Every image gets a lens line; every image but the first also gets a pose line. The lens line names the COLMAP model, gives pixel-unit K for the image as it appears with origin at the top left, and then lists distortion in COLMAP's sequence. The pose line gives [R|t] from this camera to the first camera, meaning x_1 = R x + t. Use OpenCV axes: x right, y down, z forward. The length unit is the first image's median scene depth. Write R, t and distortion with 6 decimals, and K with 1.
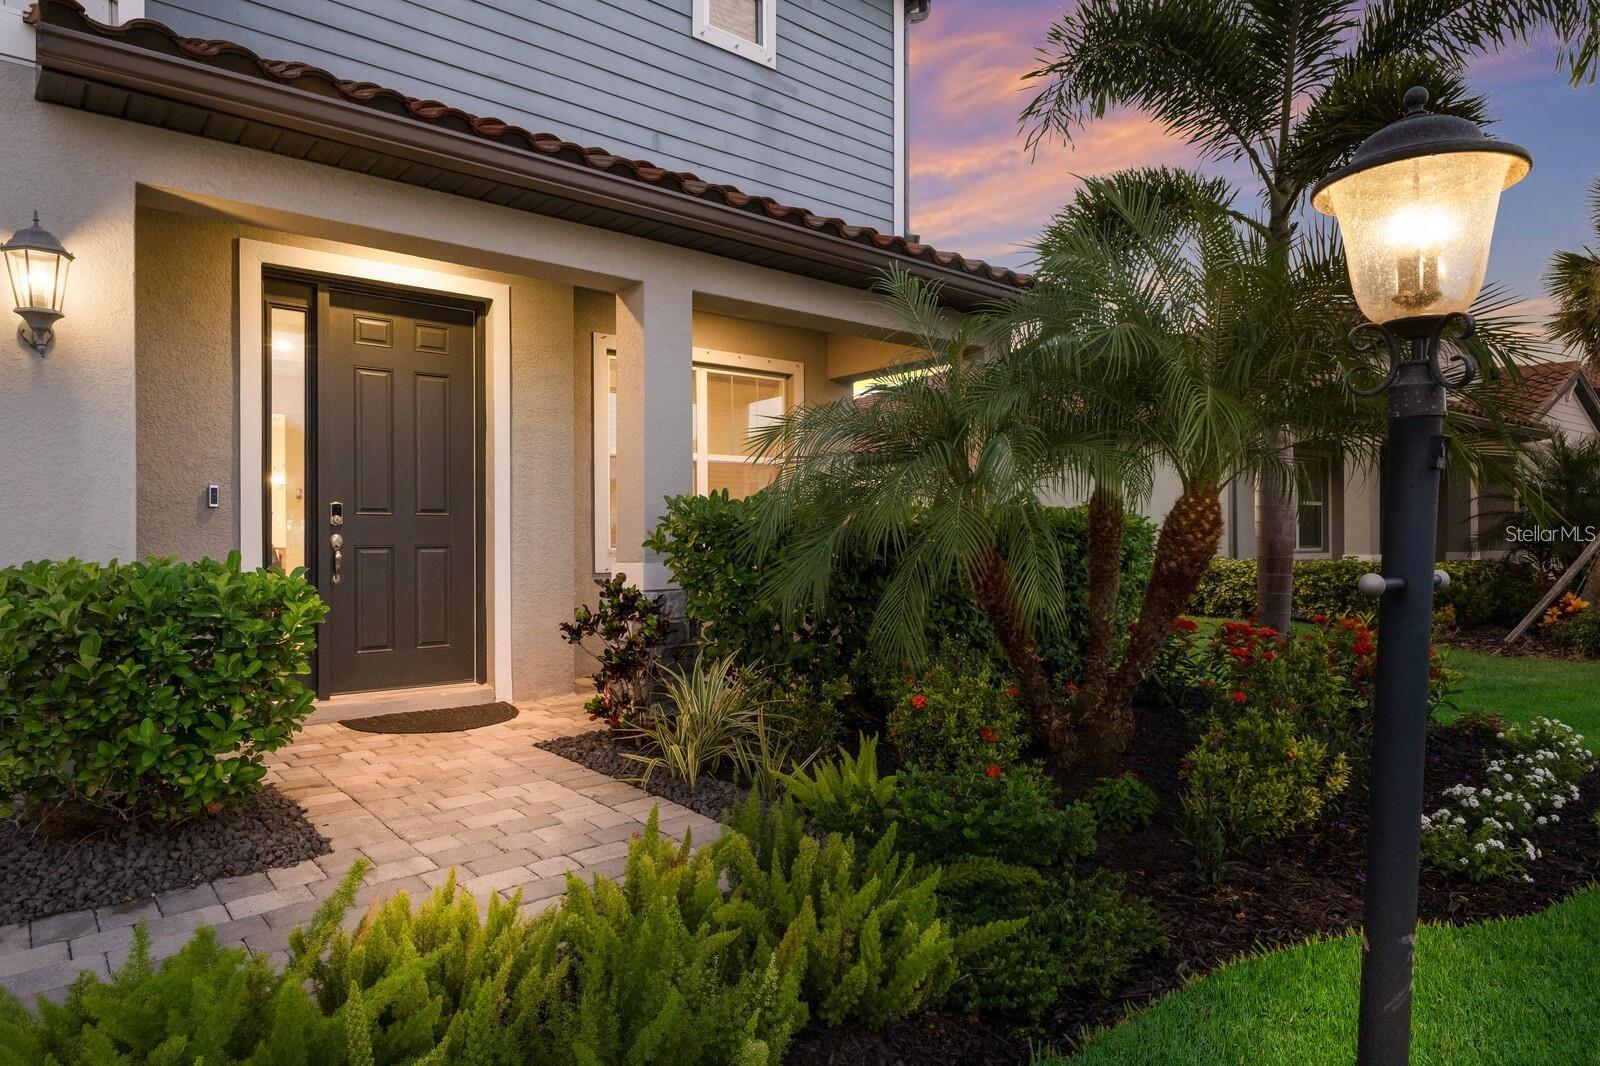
lens RADIAL K [[965.8, 0, 800.0], [0, 965.8, 533.0], [0, 0, 1]] dist [0.001844, 0.000649]
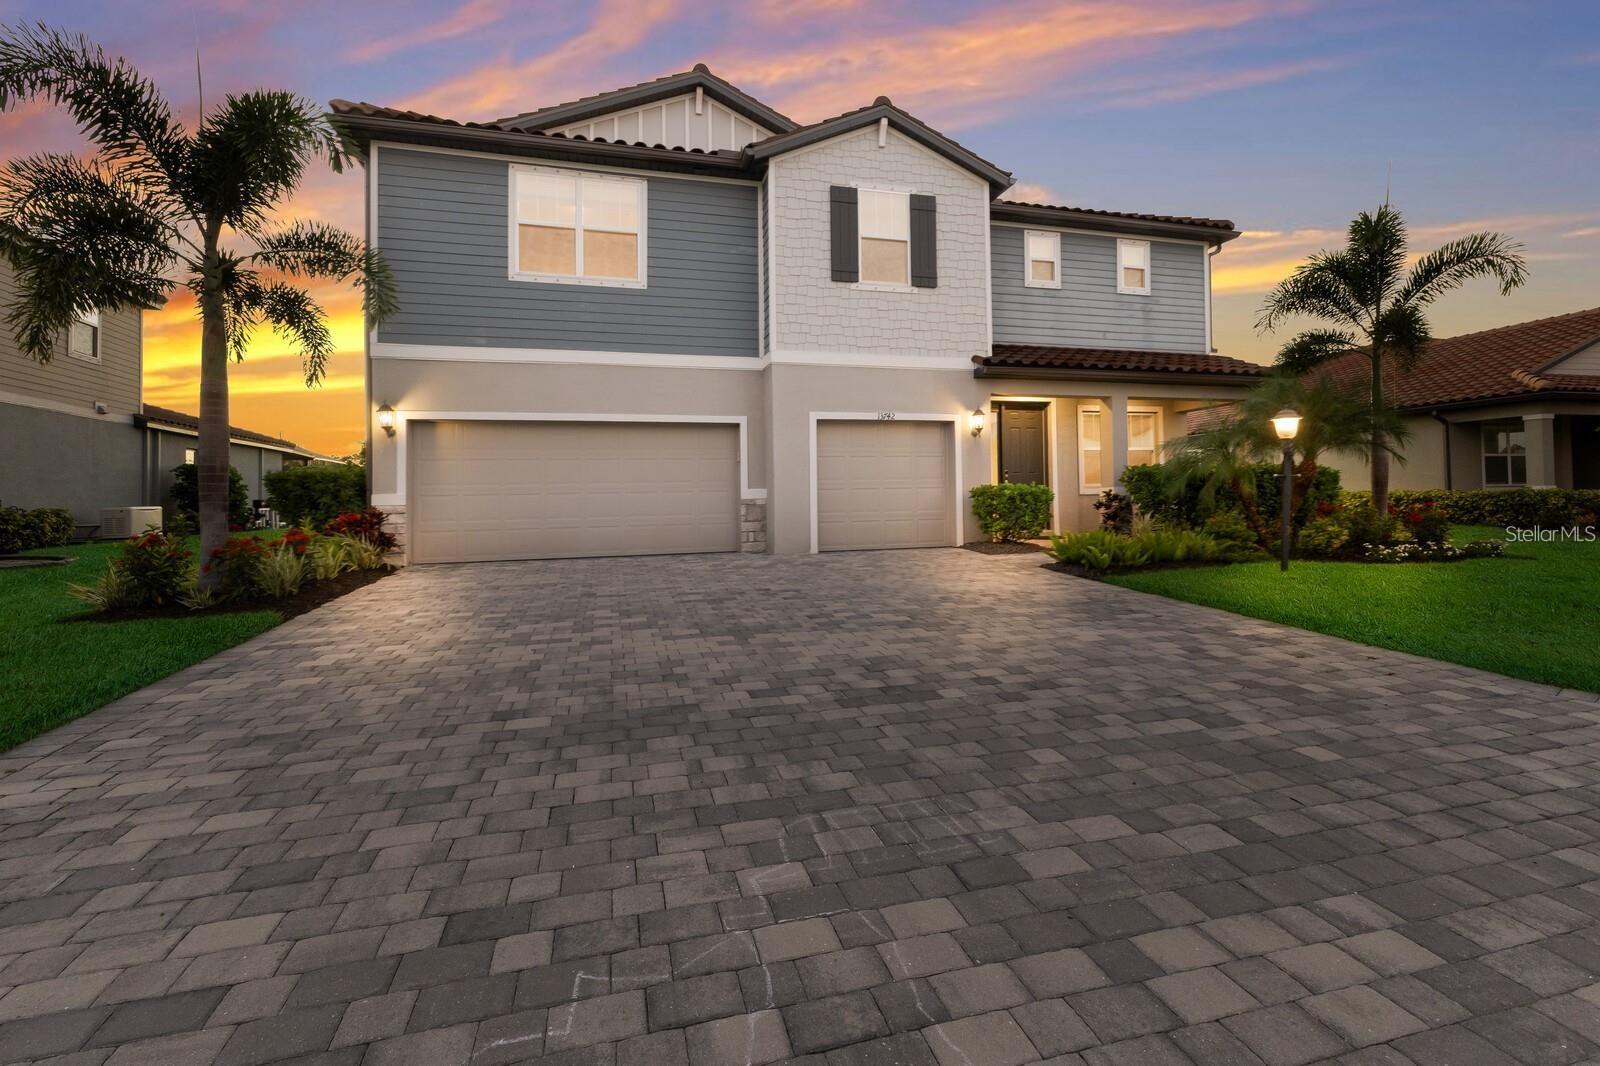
lens RADIAL K [[701.5, 0, 801.9], [0, 701.5, 481.0], [0, 0, 1]] dist [0.007742, -0.000012]
pose [[0.904162, -0.020500, -0.426697, -0.111457], [0.014627, 0.999748, -0.017037, 0.038427], [0.426939, 0.009163, 0.904234, -1.578332]]
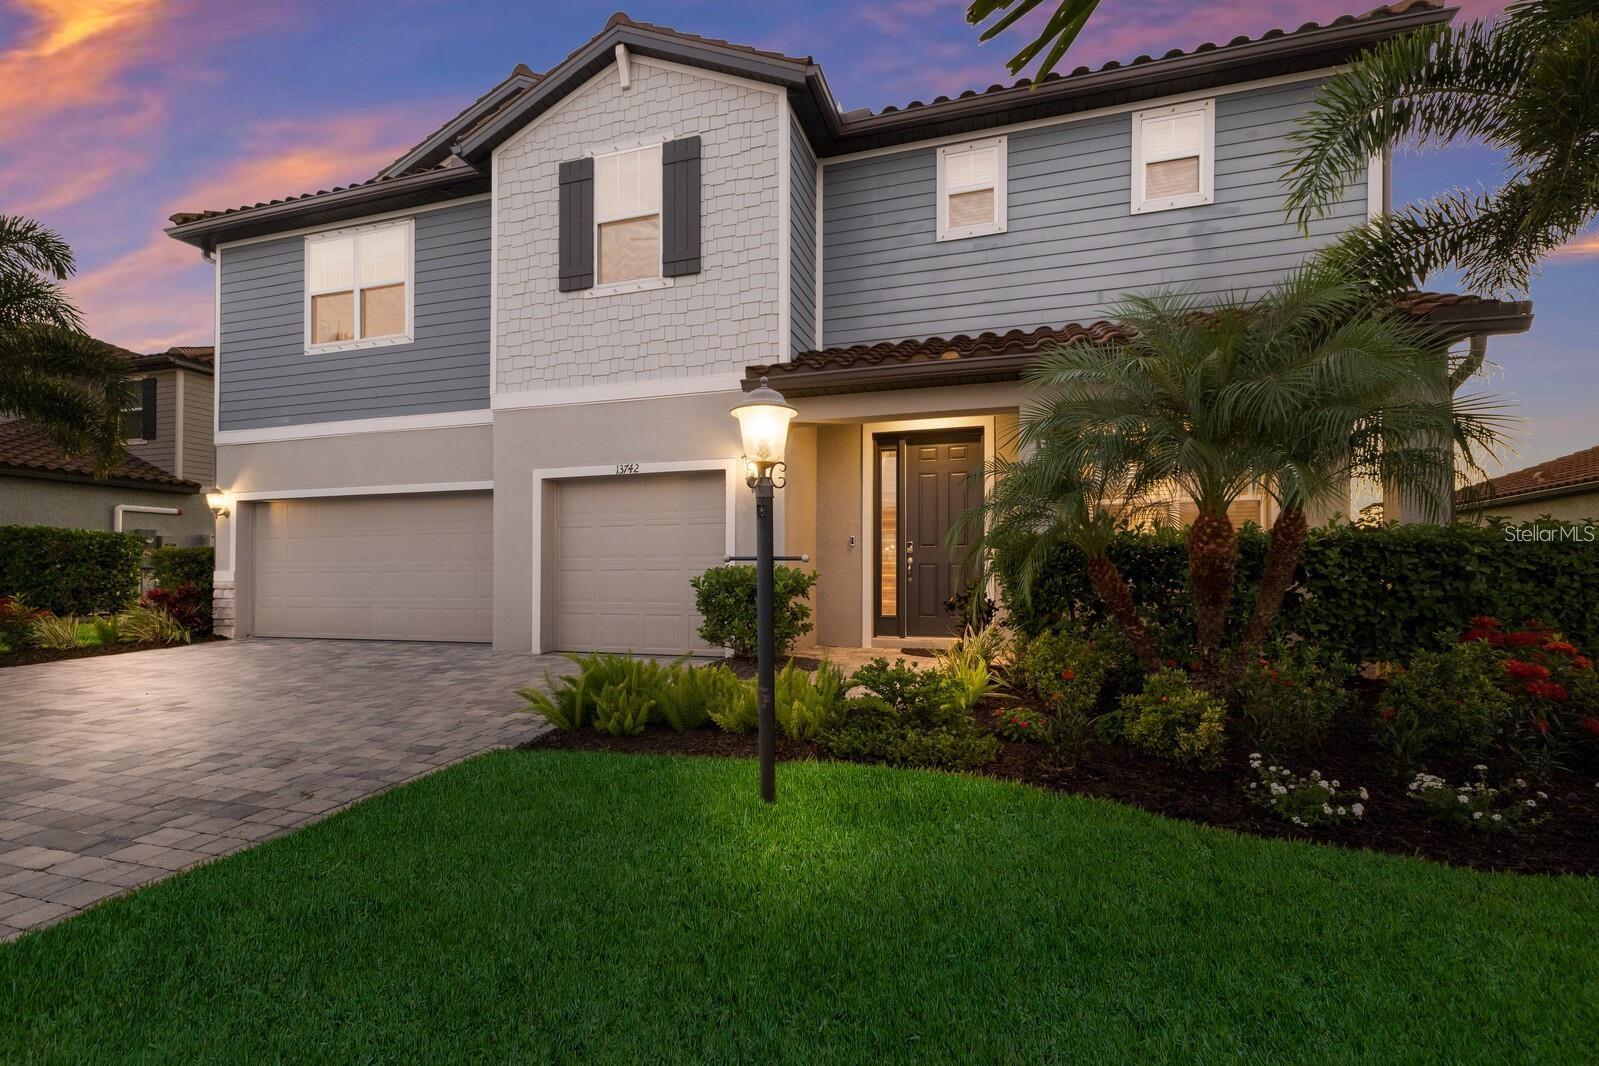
lens RADIAL K [[713.2, 0, 800.4], [0, 713.2, 566.5], [0, 0, 1]] dist [0.004707, 0.000007]
pose [[0.531324, -0.004692, -0.847156, 0.747261], [0.004023, 0.999987, -0.003016, 0.025895], [0.847159, -0.001805, 0.531336, 0.004692]]
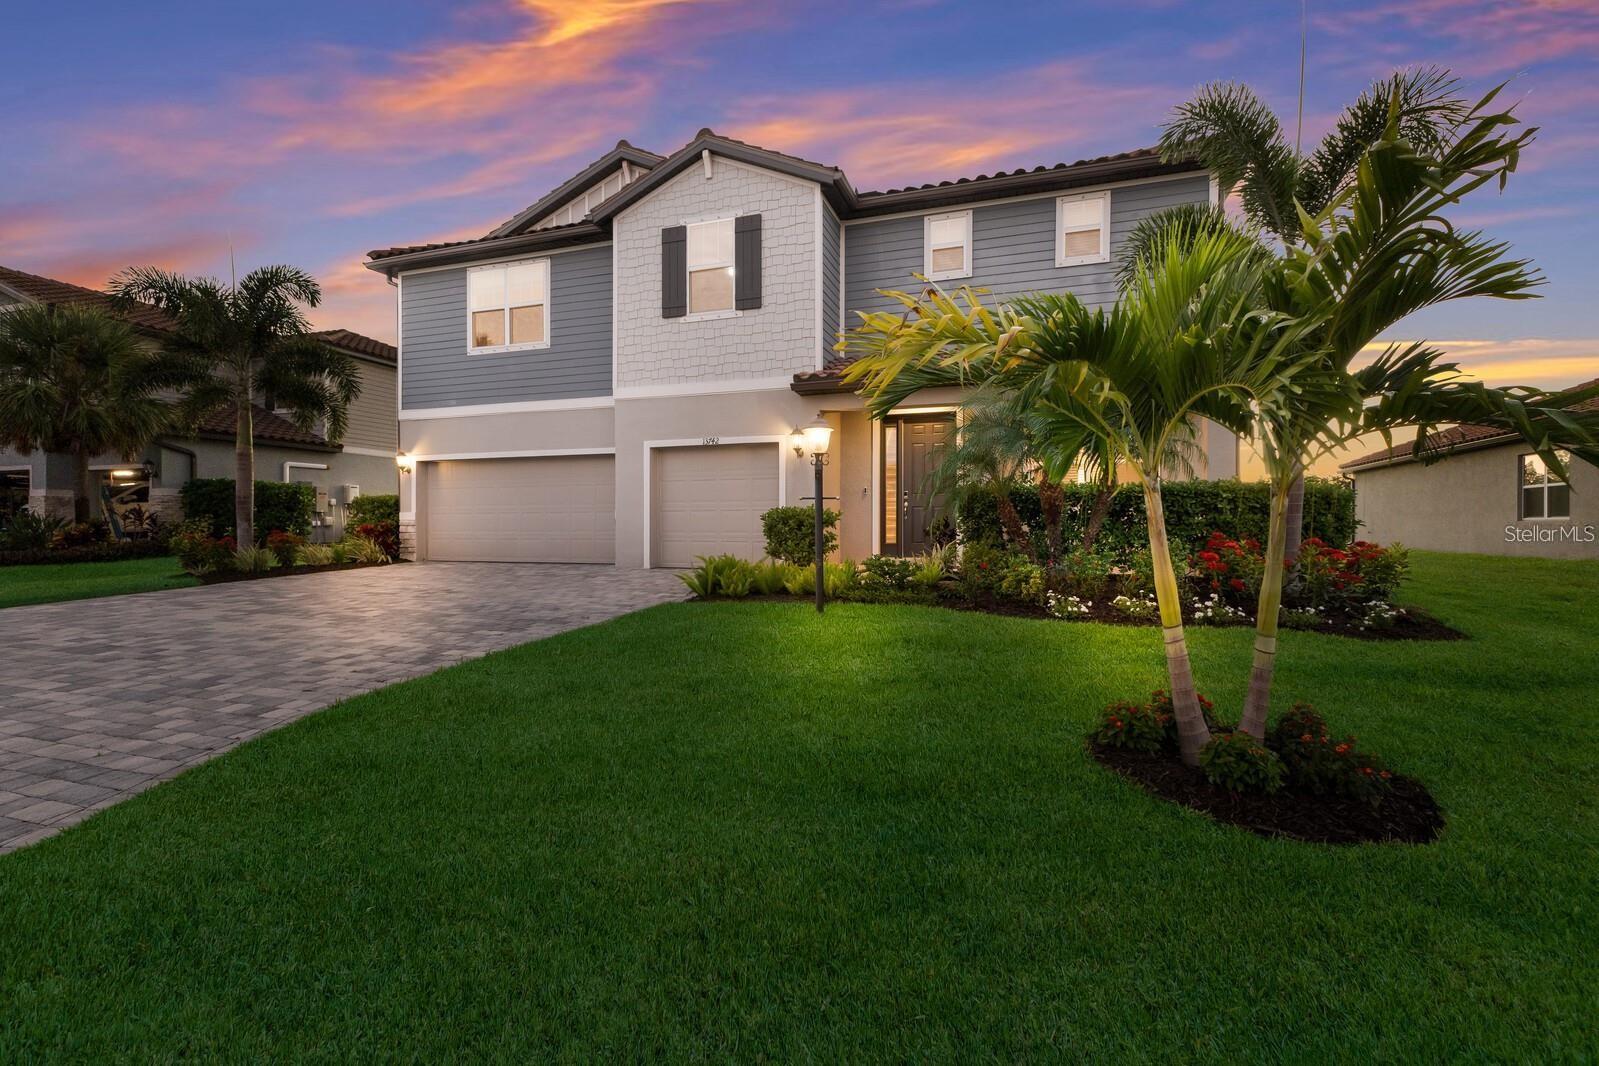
lens RADIAL K [[691.7, 0, 805.8], [0, 691.7, 527.9], [0, 0, 1]] dist [0.003294, 0.000651]
pose [[0.513652, 0.011520, -0.857921, 1.293962], [0.003755, 0.999870, 0.015674, 0.050728], [0.857991, -0.011272, 0.513542, -0.372605]]
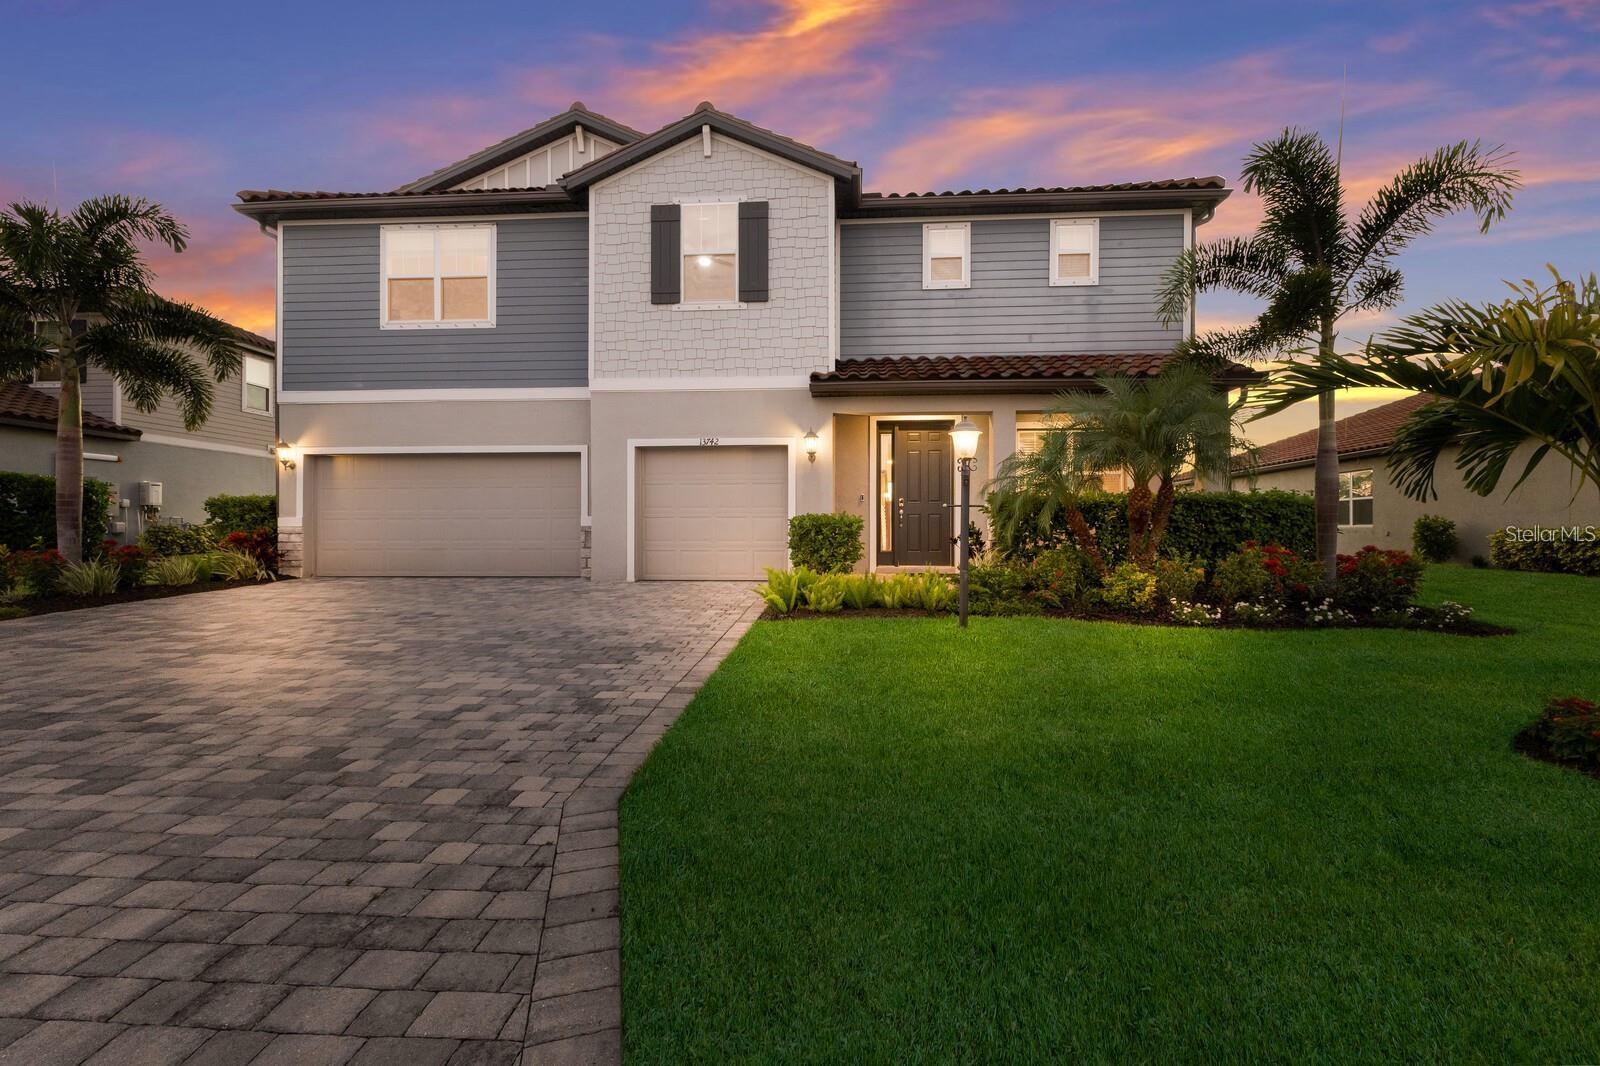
lens RADIAL K [[688.0, 0, 803.8], [0, 688.0, 526.6], [0, 0, 1]] dist [0.007134, 0.000296]
pose [[0.710926, 0.003386, -0.703258, 0.848869], [0.001146, 0.999982, 0.005973, 0.044782], [0.703266, -0.005052, 0.710909, -0.744859]]
